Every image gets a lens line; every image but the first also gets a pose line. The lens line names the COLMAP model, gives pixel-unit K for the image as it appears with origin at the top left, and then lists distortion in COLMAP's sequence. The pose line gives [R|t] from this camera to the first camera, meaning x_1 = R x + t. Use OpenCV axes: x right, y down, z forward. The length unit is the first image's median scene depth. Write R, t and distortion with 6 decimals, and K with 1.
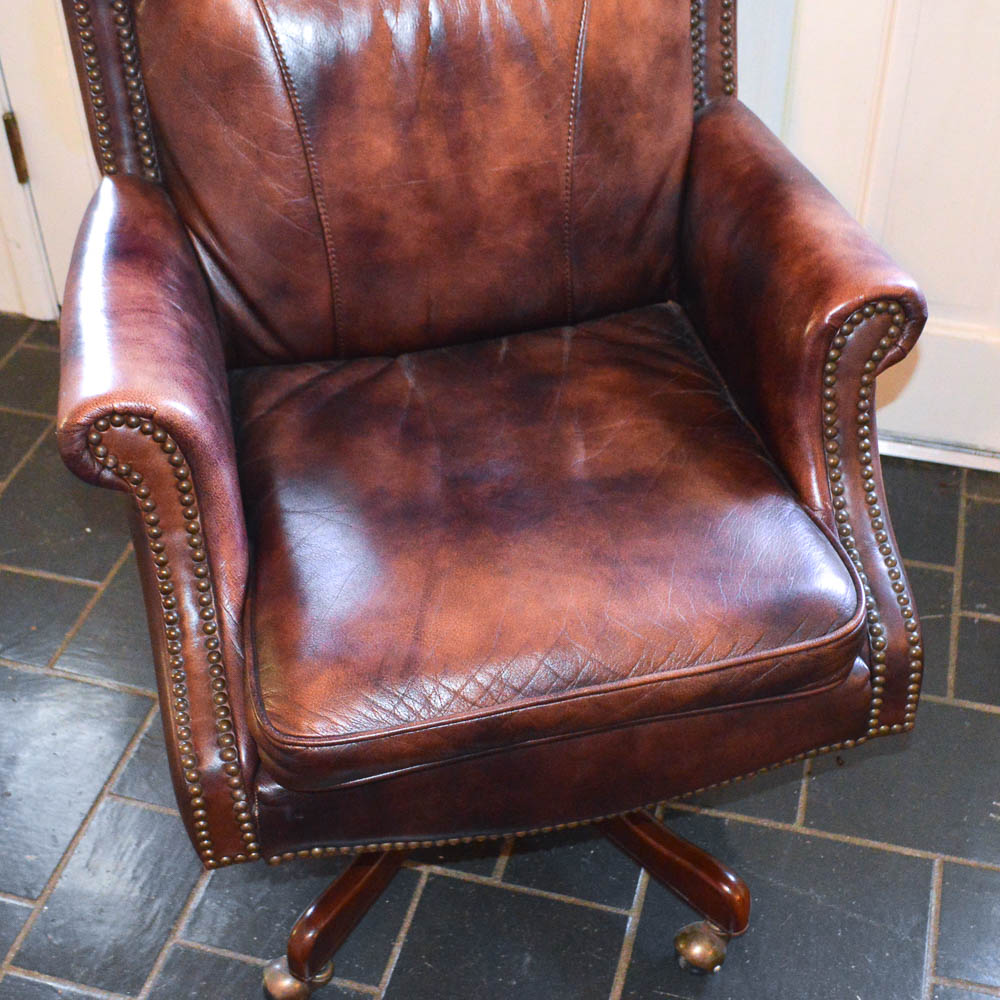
lens RADIAL K [[1549.6, 0, 500.0], [0, 1549.6, 500.0], [0, 0, 1]] dist [-0.058503, -0.060519]
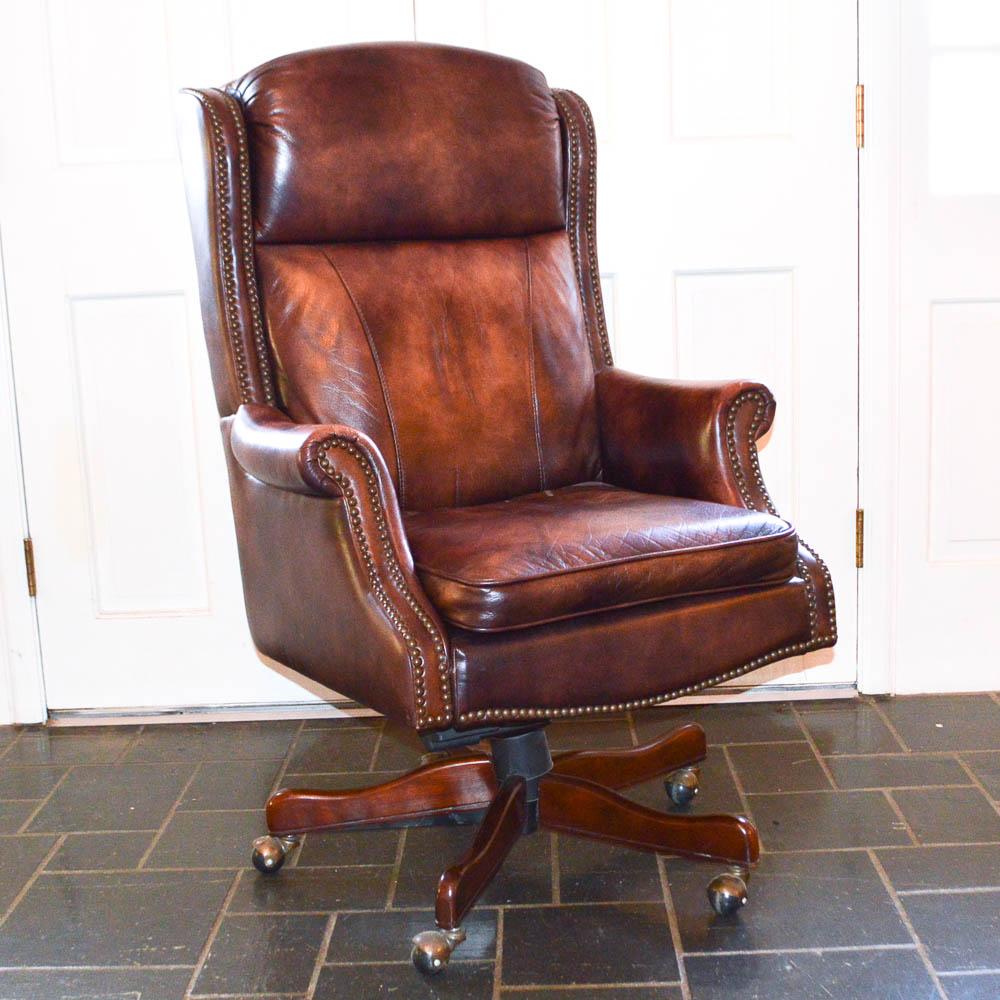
lens RADIAL K [[1572.7, 0, 500.0], [0, 1572.7, 500.0], [0, 0, 1]] dist [0.011209, -0.008661]
pose [[0.968385, -0.074443, 0.238094, -0.424696], [0.183905, 0.857917, -0.479748, 0.729109], [-0.168551, 0.508367, 0.844484, -0.340728]]
